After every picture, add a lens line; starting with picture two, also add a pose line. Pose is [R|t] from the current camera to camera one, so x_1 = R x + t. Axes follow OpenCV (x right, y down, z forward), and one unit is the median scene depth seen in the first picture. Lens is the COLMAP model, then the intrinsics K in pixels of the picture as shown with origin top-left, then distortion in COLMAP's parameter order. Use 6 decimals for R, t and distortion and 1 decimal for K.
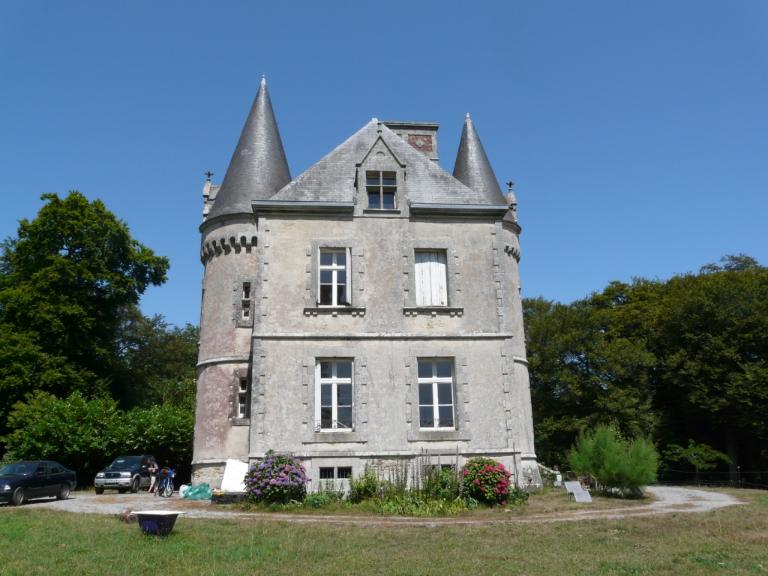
lens RADIAL K [[634.2, 0, 382.8], [0, 634.2, 288.8], [0, 0, 1]] dist [-0.037541, 0.026548]
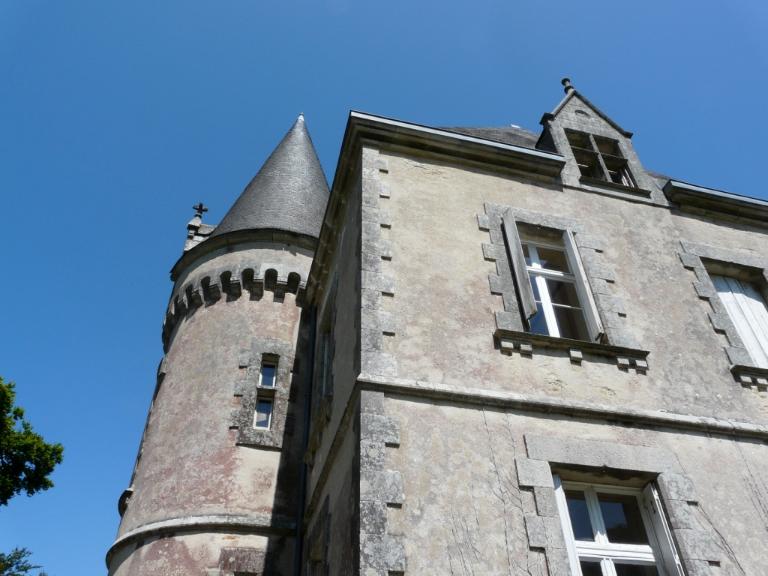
lens RADIAL K [[634.2, 0, 384.2], [0, 634.2, 287.1], [0, 0, 1]] dist [-0.037541, 0.026548]
pose [[0.987998, 0.107100, 0.111307, -0.224322], [-0.048964, 0.900582, -0.431920, 0.162394], [-0.146500, 0.421287, 0.895017, 0.665027]]
